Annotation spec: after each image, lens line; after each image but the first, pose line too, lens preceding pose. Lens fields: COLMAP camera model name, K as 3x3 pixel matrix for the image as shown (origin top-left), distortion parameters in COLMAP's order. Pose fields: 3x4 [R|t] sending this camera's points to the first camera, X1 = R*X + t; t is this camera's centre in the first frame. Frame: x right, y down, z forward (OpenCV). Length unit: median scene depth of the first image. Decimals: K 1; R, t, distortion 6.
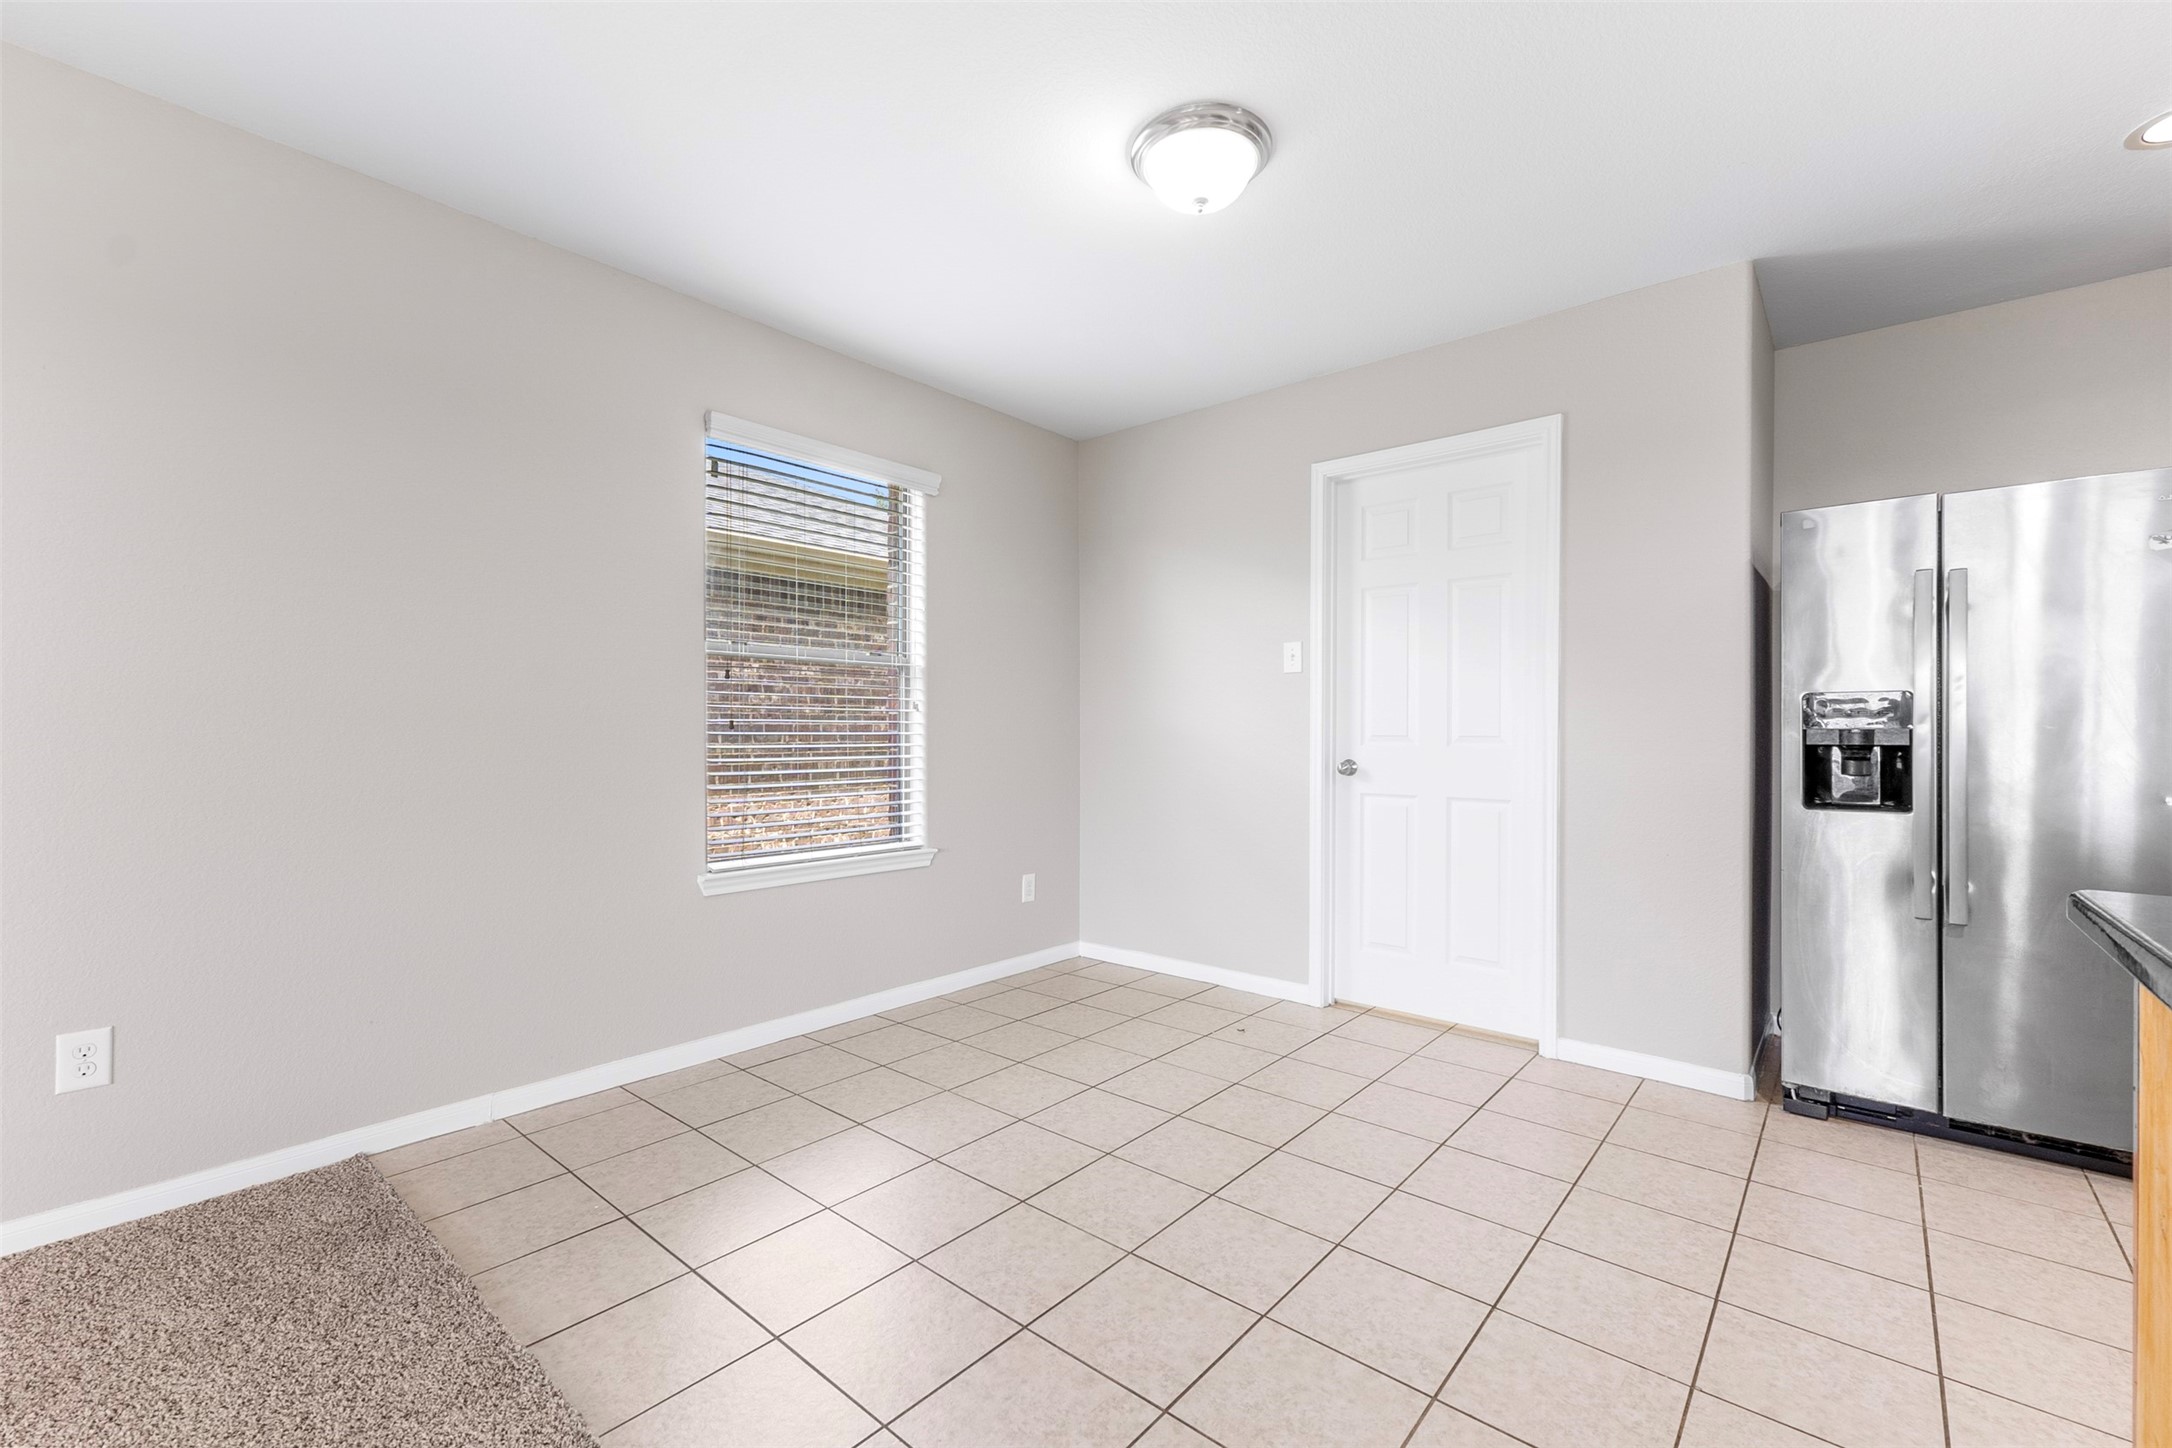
lens RADIAL K [[920.7, 0, 1086.0], [0, 920.7, 724.0], [0, 0, 1]] dist [0.009477, -0.000260]
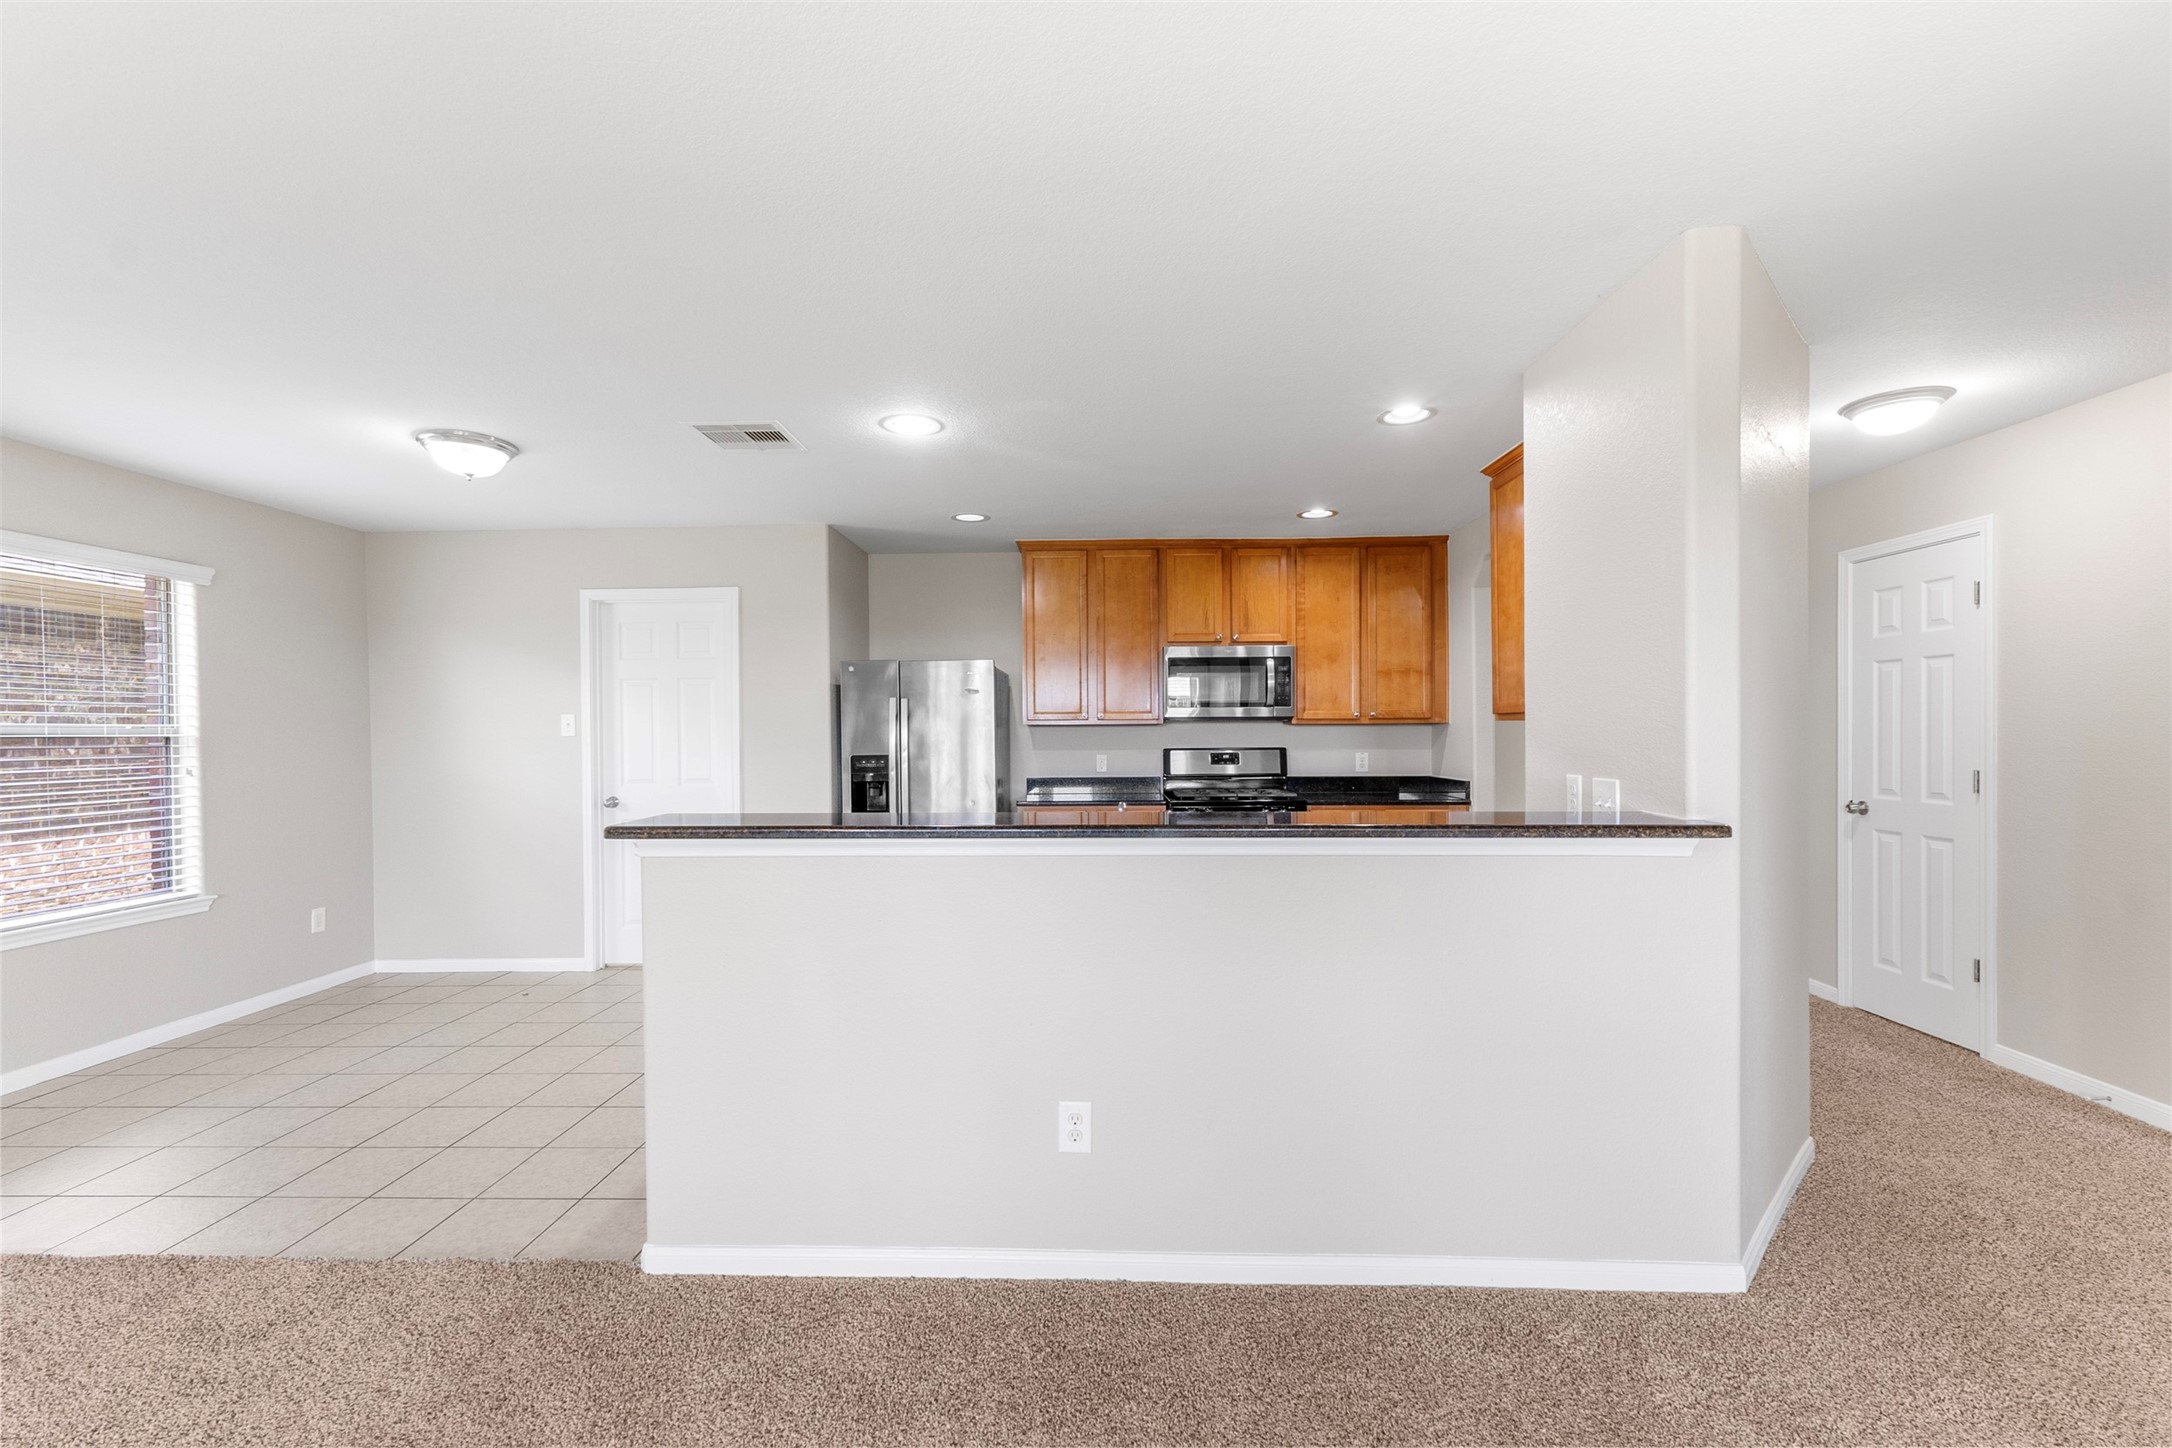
lens RADIAL K [[906.9, 0, 1081.9], [0, 906.9, 735.4], [0, 0, 1]] dist [0.006349, -0.001055]
pose [[0.783283, -0.016113, 0.621457, -0.021417], [0.010733, 0.999866, 0.012396, -0.068428], [-0.621573, -0.003039, 0.783350, -0.577760]]
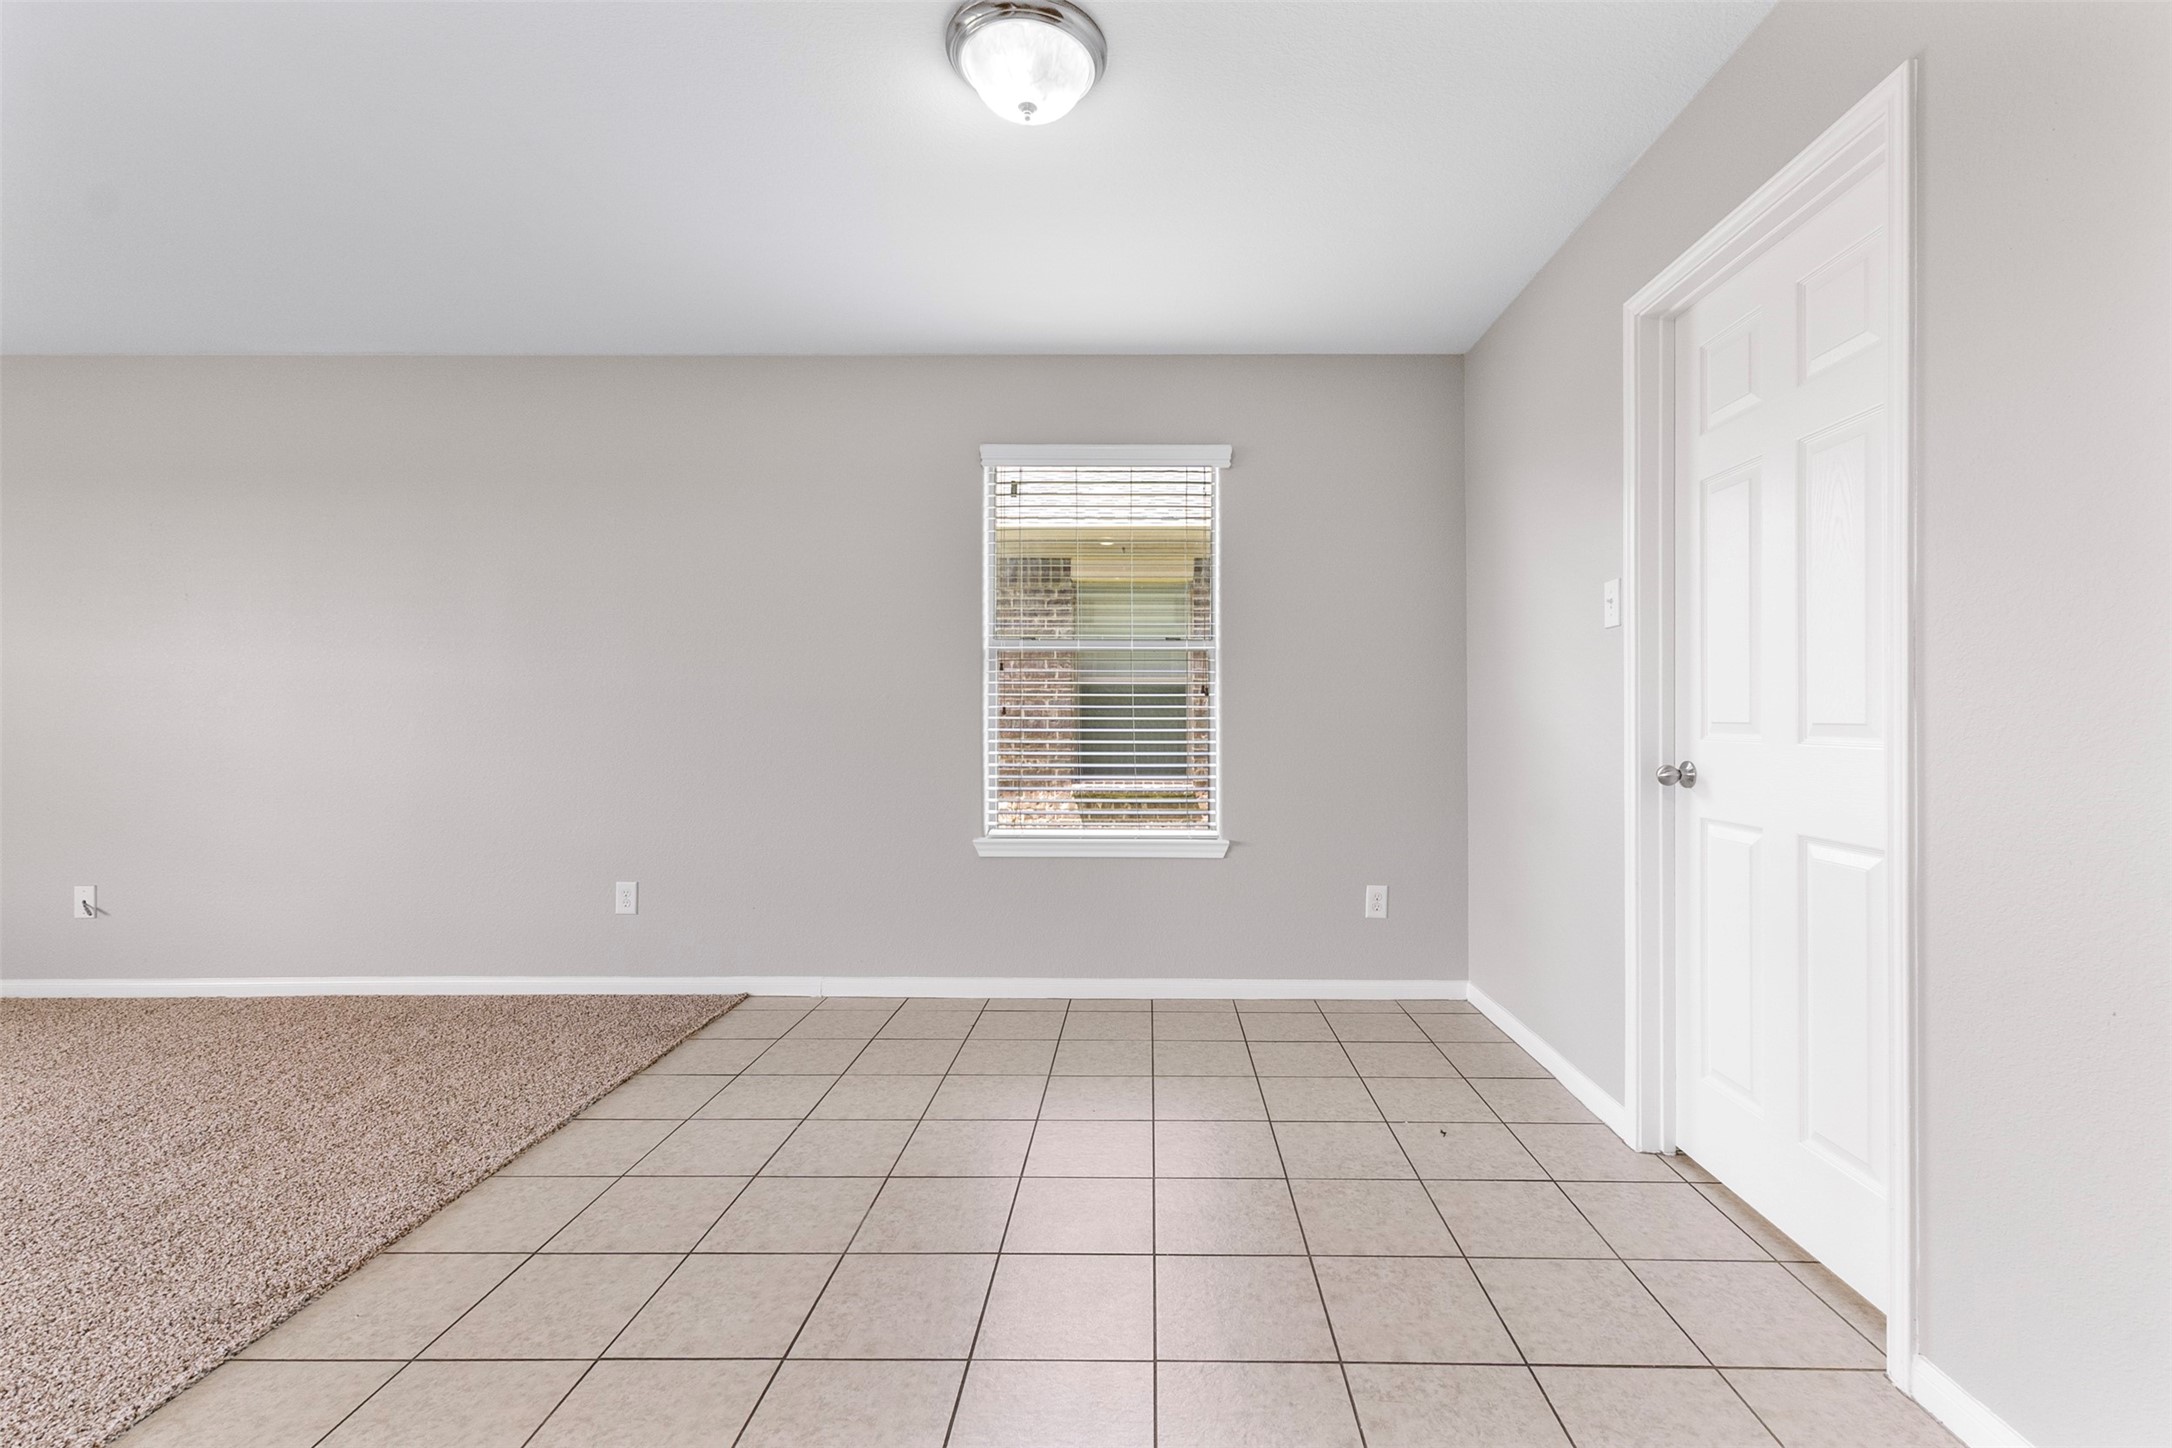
lens RADIAL K [[944.8, 0, 1138.5], [0, 944.8, 703.2], [0, 0, 1]] dist [0.004940, -0.000479]
pose [[0.643105, -0.013299, -0.765662, 0.543963], [0.006296, 0.999907, -0.012080, 0.005062], [0.765752, 0.002948, 0.643129, 0.319562]]
